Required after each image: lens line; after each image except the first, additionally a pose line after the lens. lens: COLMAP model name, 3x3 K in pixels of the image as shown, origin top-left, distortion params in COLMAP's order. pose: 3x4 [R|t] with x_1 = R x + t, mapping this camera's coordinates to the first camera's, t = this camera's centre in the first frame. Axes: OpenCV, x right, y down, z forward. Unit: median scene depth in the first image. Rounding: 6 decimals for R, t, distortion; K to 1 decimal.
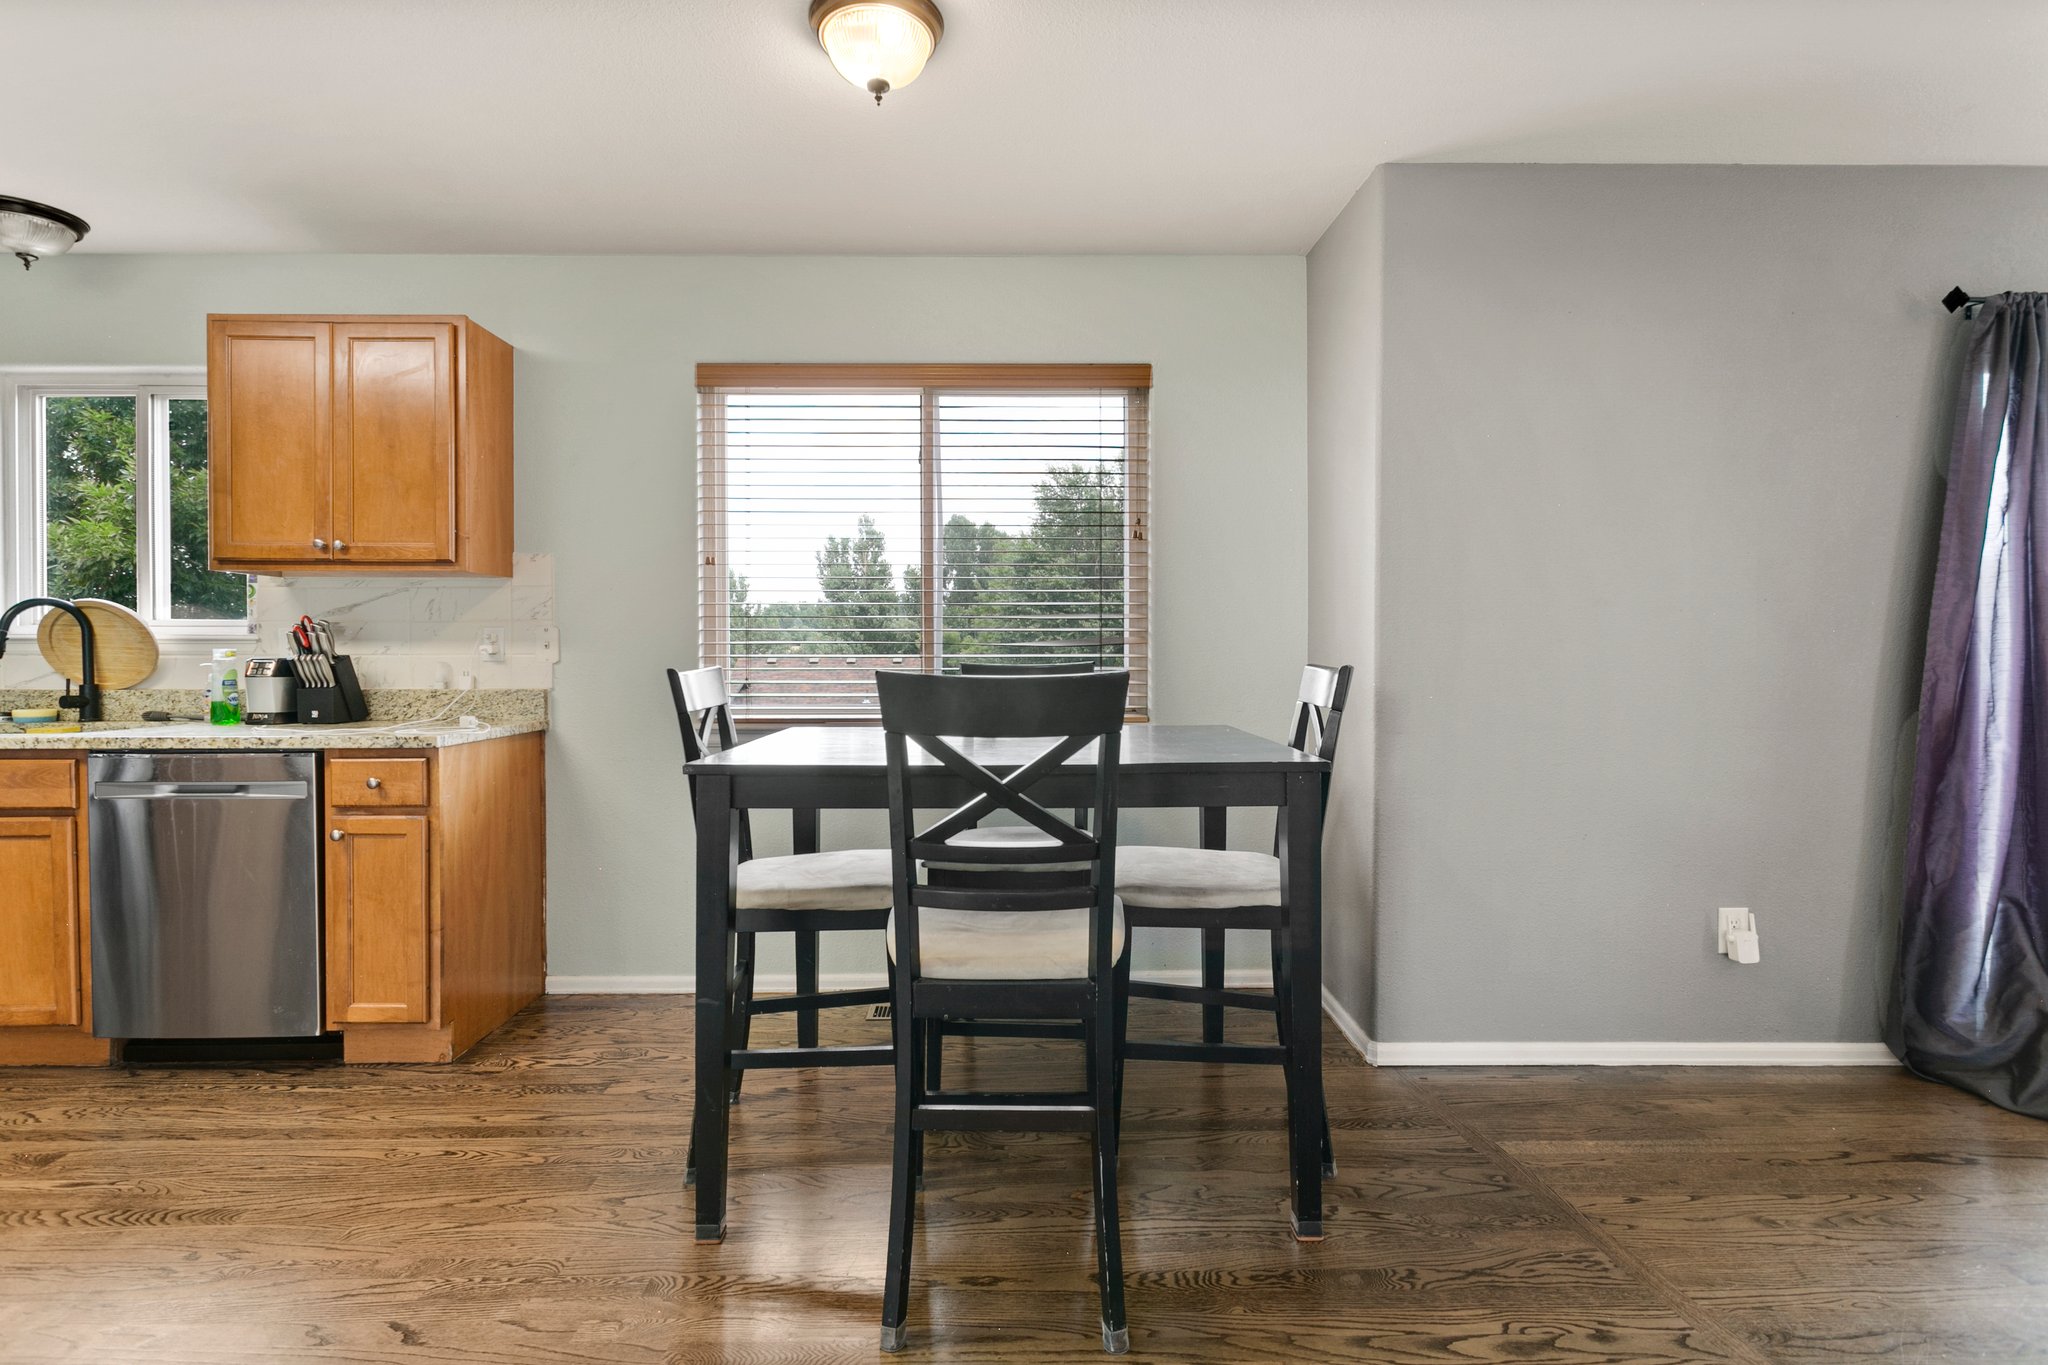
lens RADIAL K [[995.1, 0, 1001.1], [0, 995.1, 661.9], [0, 0, 1]] dist [-0.000105, -0.000159]
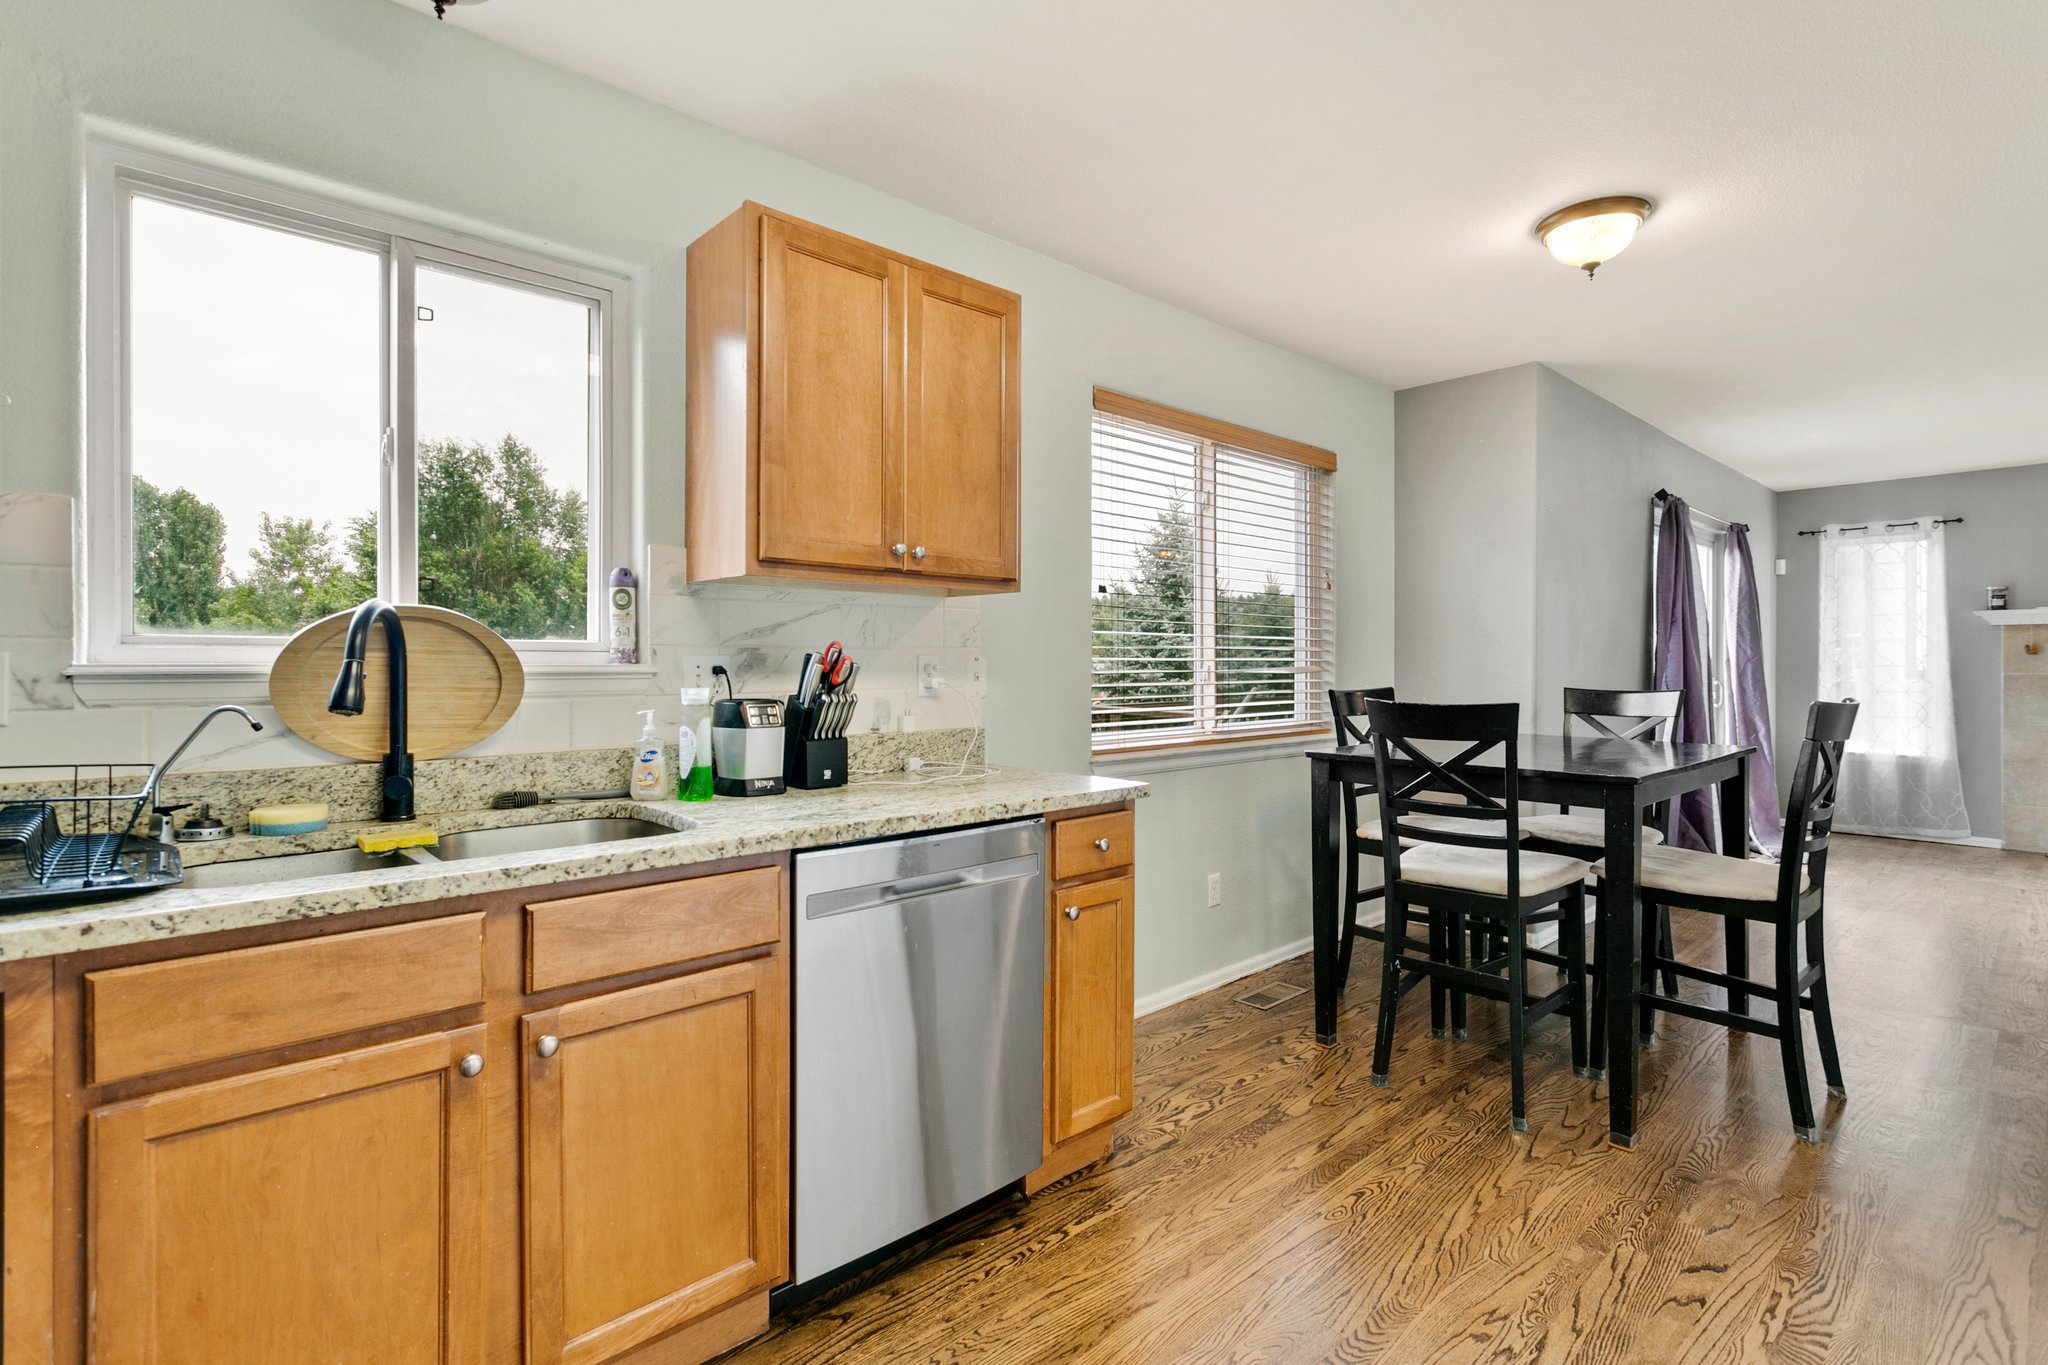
lens RADIAL K [[985.9, 0, 1014.2], [0, 985.9, 663.6], [0, 0, 1]] dist [0.000277, 0.000860]
pose [[0.741401, -0.000448, 0.671062, -1.210309], [0.003604, 0.999988, -0.003315, -0.030107], [-0.671052, 0.004877, 0.741394, 0.407149]]
